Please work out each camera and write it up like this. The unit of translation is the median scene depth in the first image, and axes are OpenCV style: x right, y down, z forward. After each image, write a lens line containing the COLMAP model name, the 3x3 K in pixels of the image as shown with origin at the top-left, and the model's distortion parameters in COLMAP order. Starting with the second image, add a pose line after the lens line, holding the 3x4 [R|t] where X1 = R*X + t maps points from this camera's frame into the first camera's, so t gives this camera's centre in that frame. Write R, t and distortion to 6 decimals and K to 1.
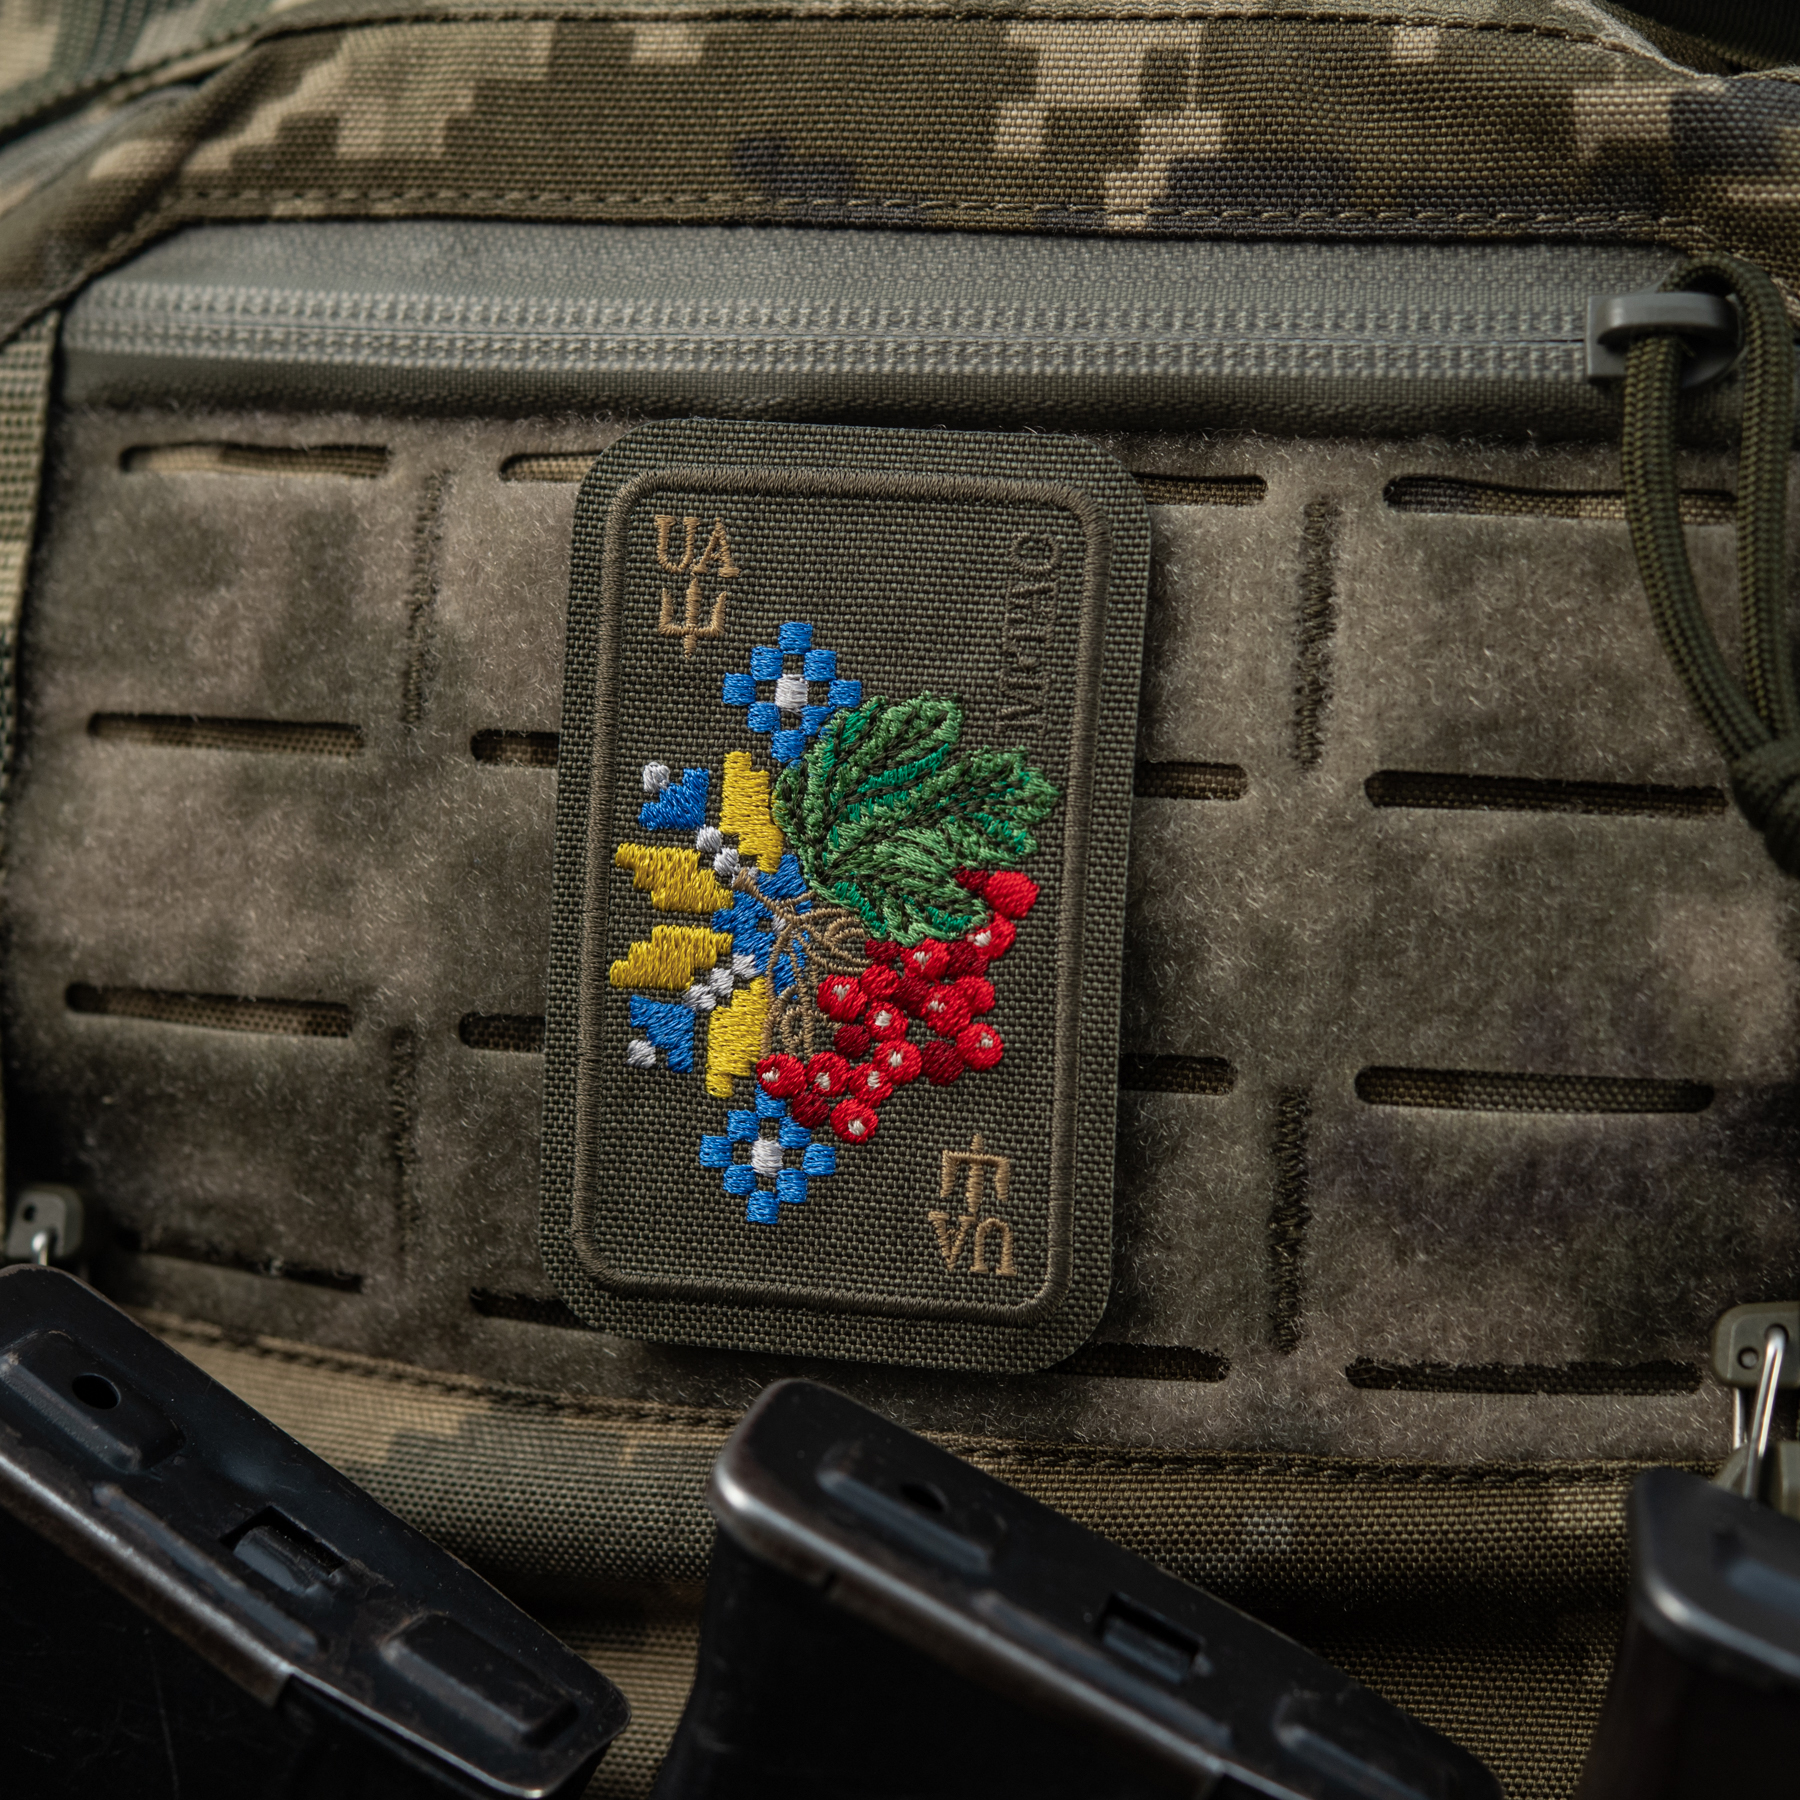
lens RADIAL K [[5064.4, 0, 948.7], [0, 5064.4, 880.8], [0, 0, 1]] dist [-0.095655, 0.561130]
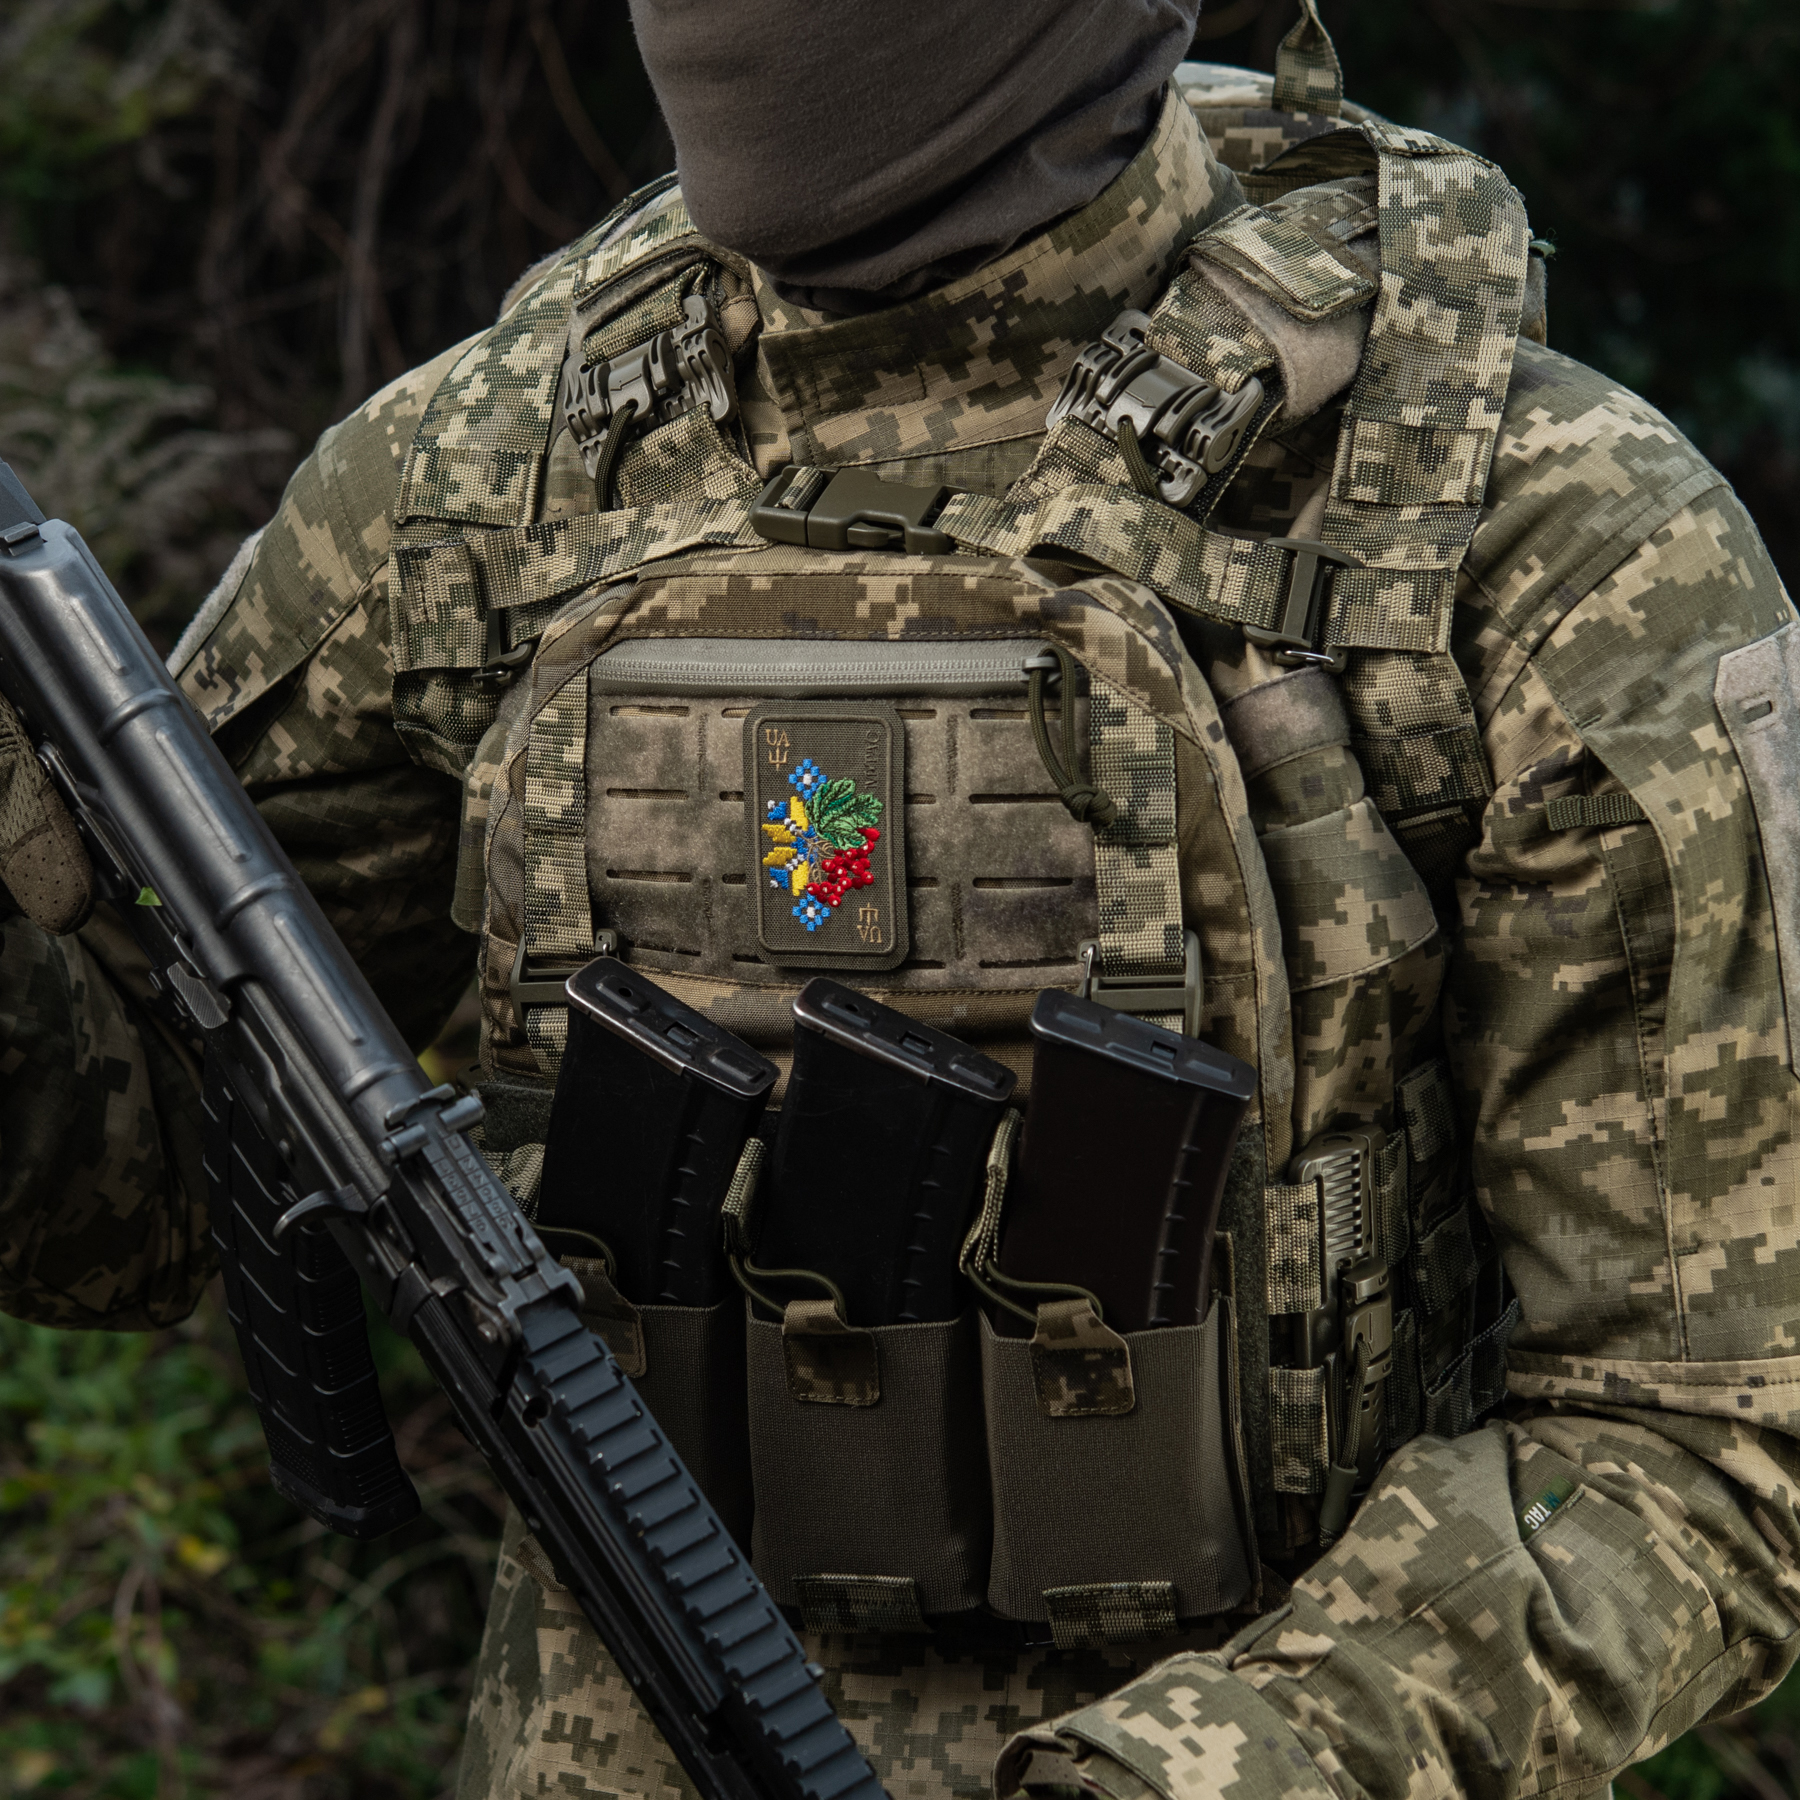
lens RADIAL K [[5841.4, 0, 900.0], [0, 5841.4, 900.0], [0, 0, 1]] dist [-0.100236, -2.425480]
pose [[0.991482, -0.061819, -0.114640, 0.485559], [0.073124, 0.992577, 0.097184, -0.339461], [0.107781, -0.104739, 0.988642, -2.959528]]
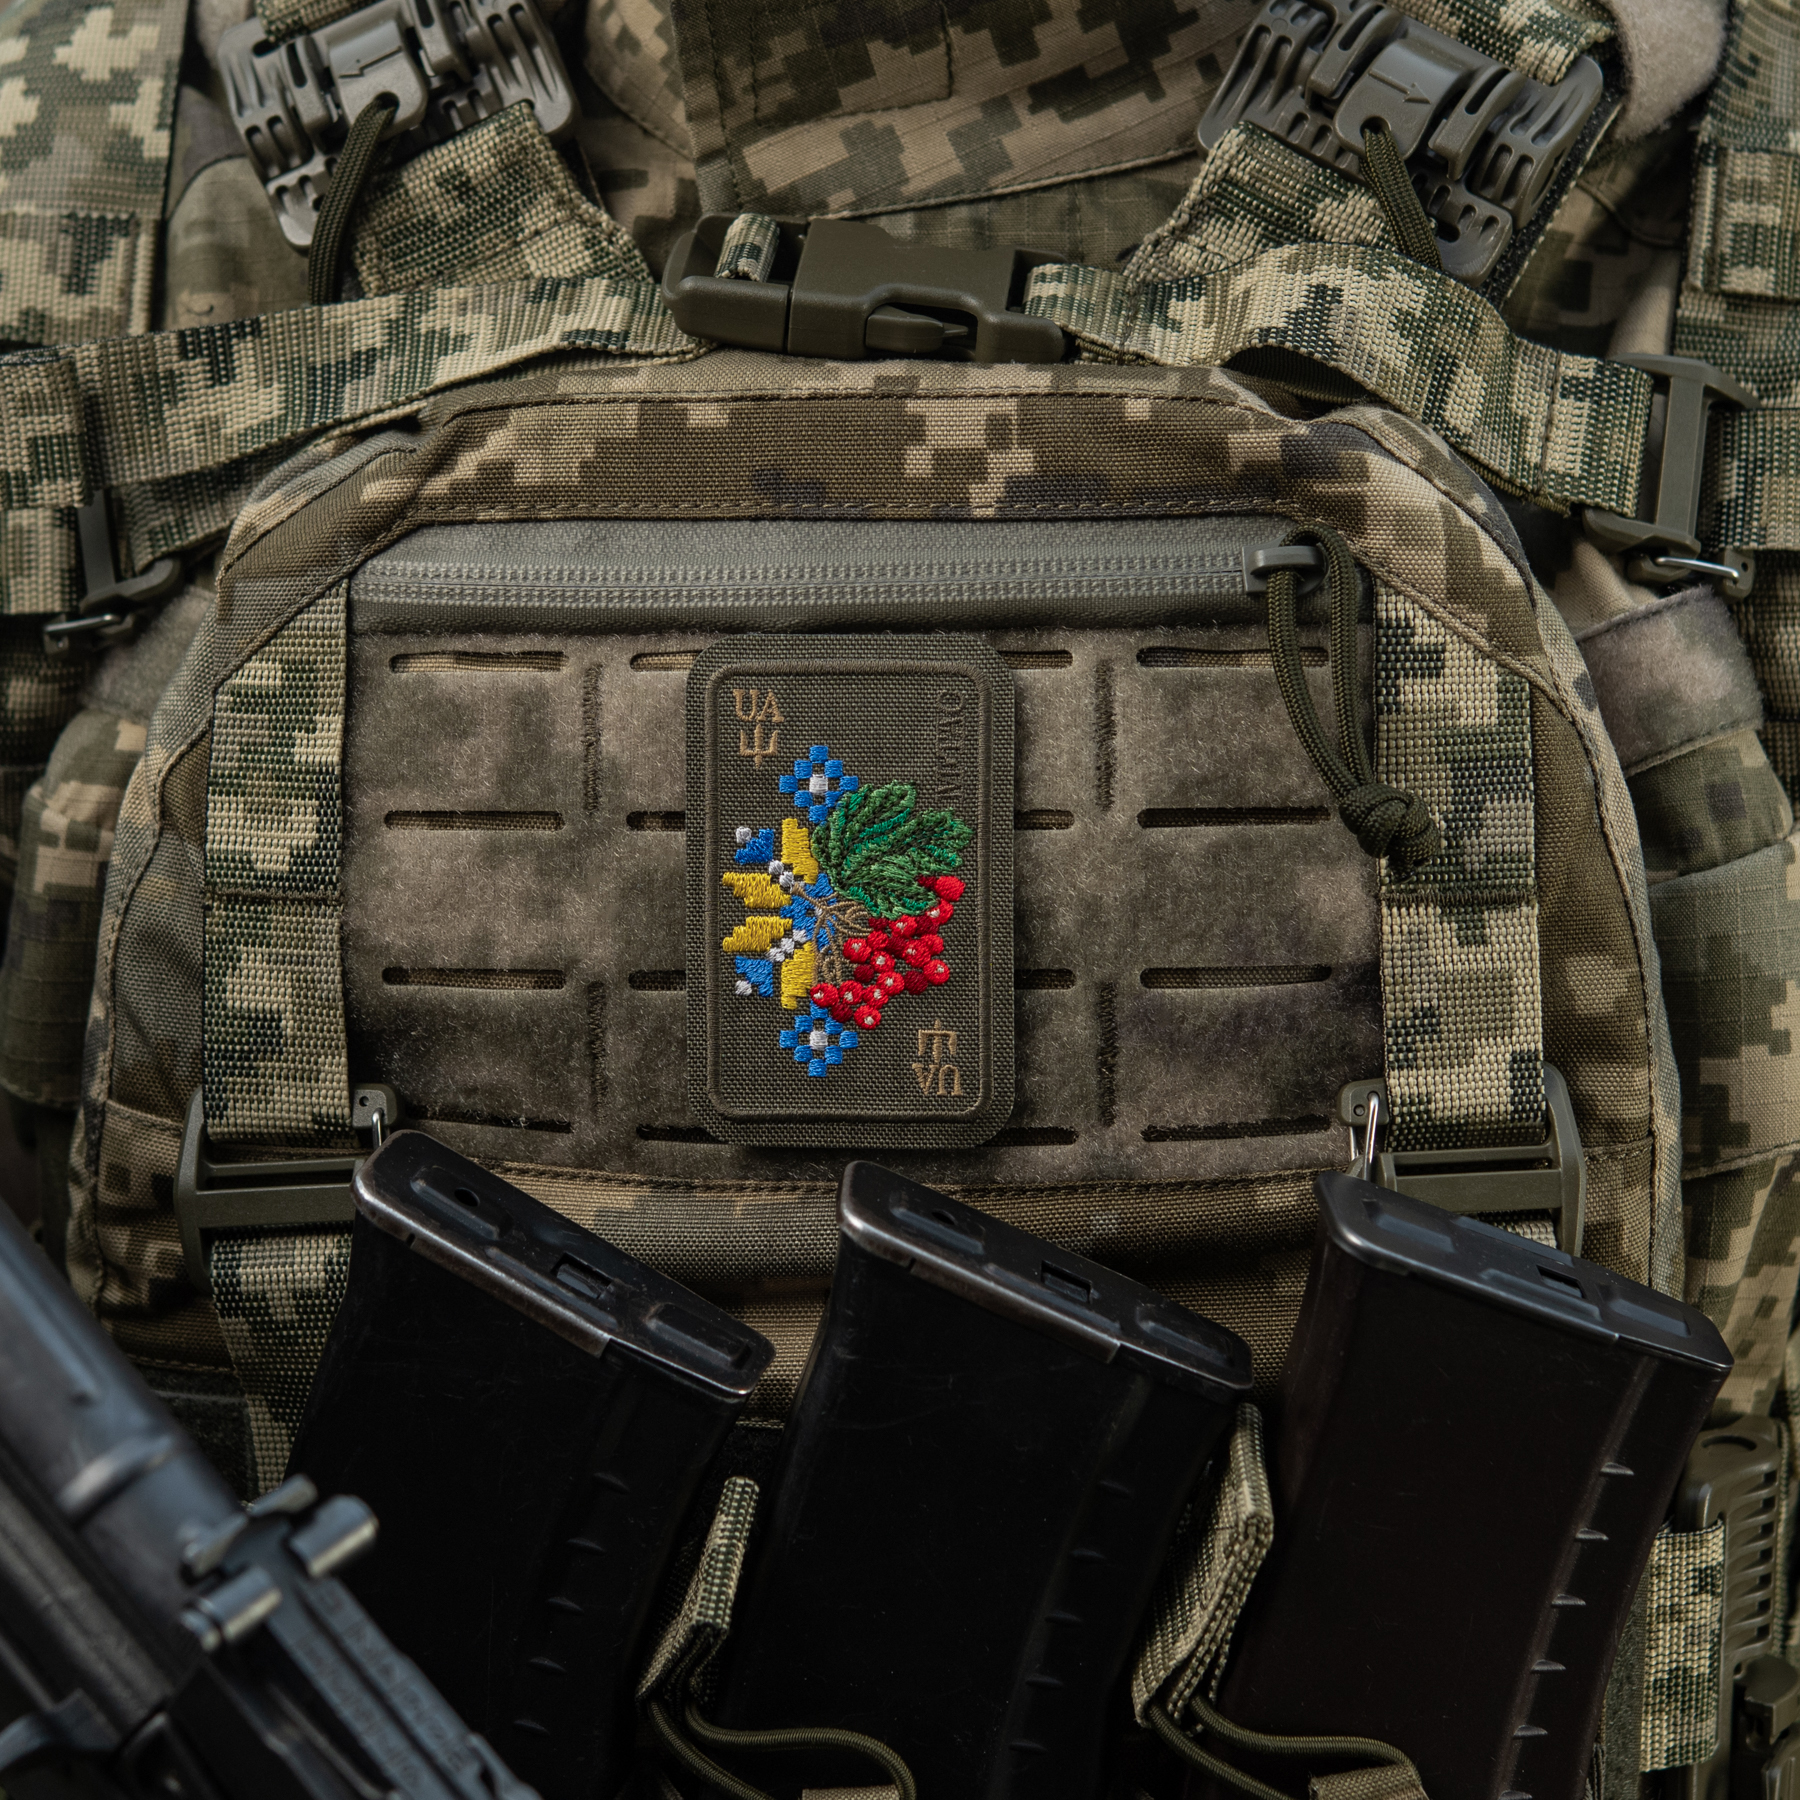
lens RADIAL K [[5841.4, 0, 900.0], [0, 5841.4, 900.0], [0, 0, 1]] dist [-0.100236, -2.425480]
pose [[0.983750, -0.069610, 0.165500, -0.351221], [0.060188, 0.996304, 0.061286, -0.122306], [-0.169155, -0.050329, 0.984304, -1.064432]]
